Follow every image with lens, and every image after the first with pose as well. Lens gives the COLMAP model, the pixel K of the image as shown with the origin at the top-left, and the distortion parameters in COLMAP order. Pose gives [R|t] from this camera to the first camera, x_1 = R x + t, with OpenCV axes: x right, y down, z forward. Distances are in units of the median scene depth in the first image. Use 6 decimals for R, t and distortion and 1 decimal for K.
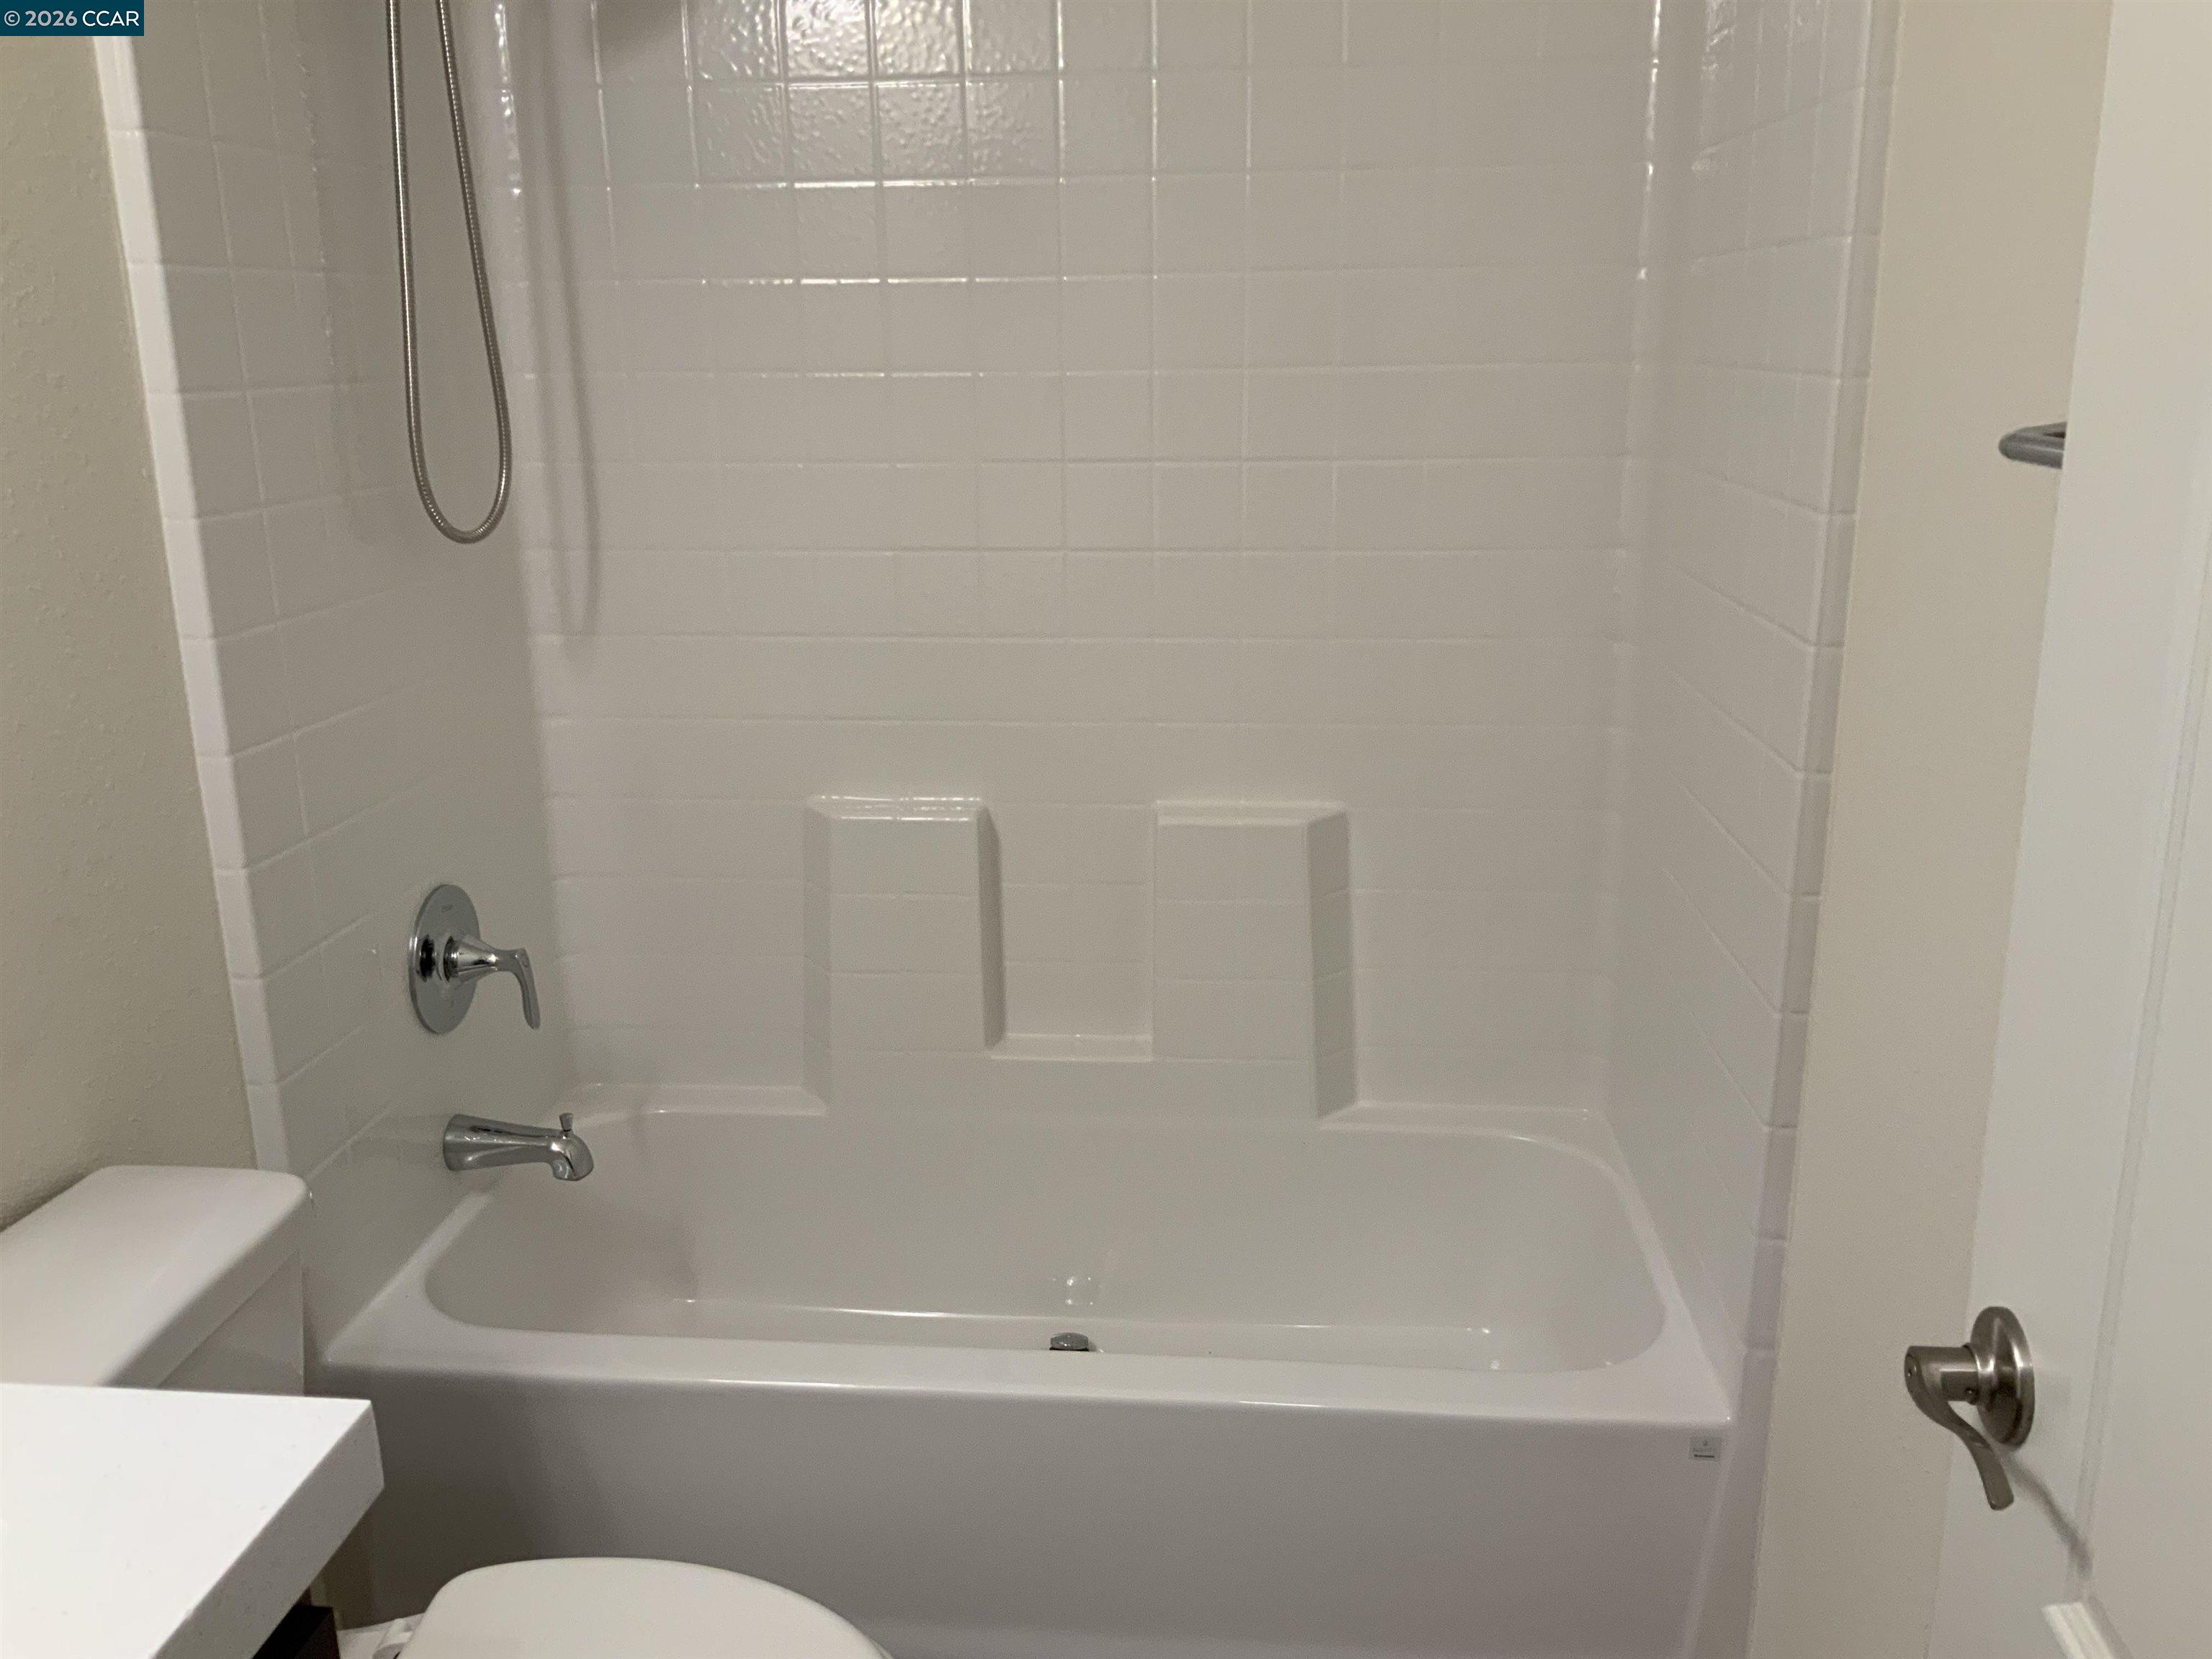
lens RADIAL K [[1861.9, 0, 1120.0], [0, 1861.9, 825.4], [0, 0, 1]] dist [0.008848, -0.015645]
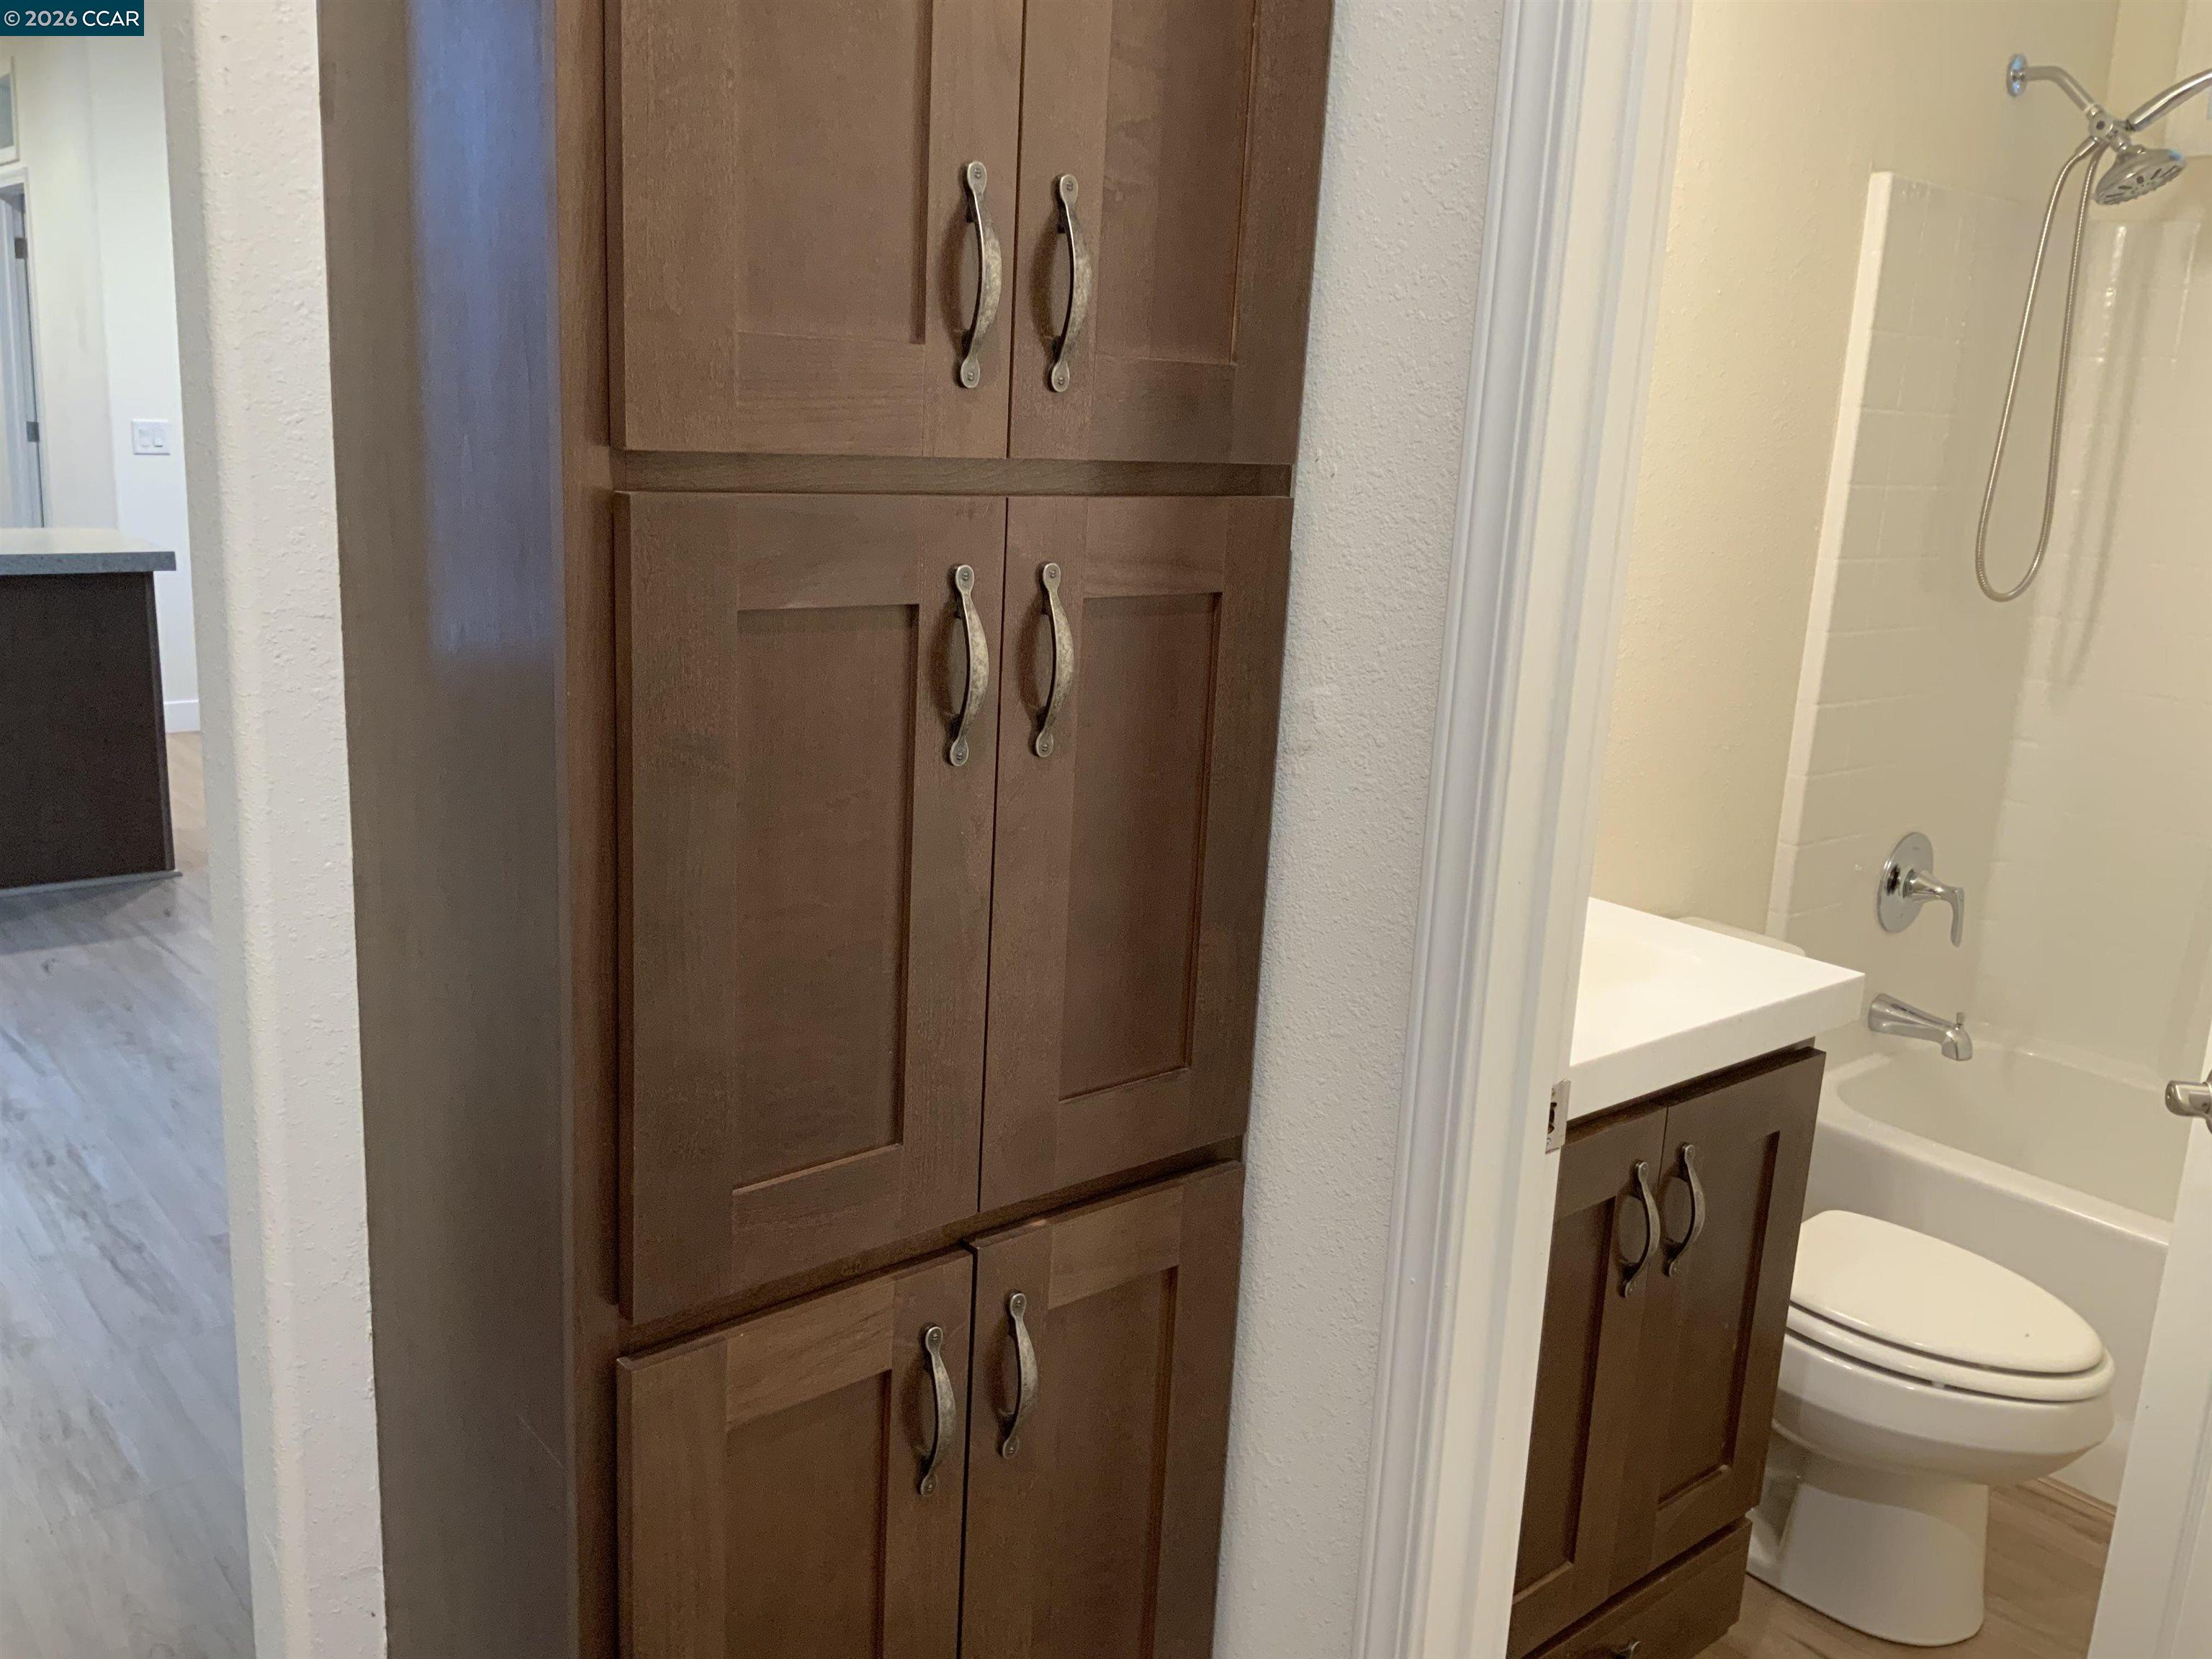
lens RADIAL K [[1861.9, 0, 1112.7], [0, 1861.9, 842.9], [0, 0, 1]] dist [0.008848, -0.015645]
pose [[0.717476, 0.208355, -0.664692, 0.150121], [-0.242708, 0.969197, 0.041824, 0.129746], [0.652932, 0.131319, 0.745946, -0.481320]]
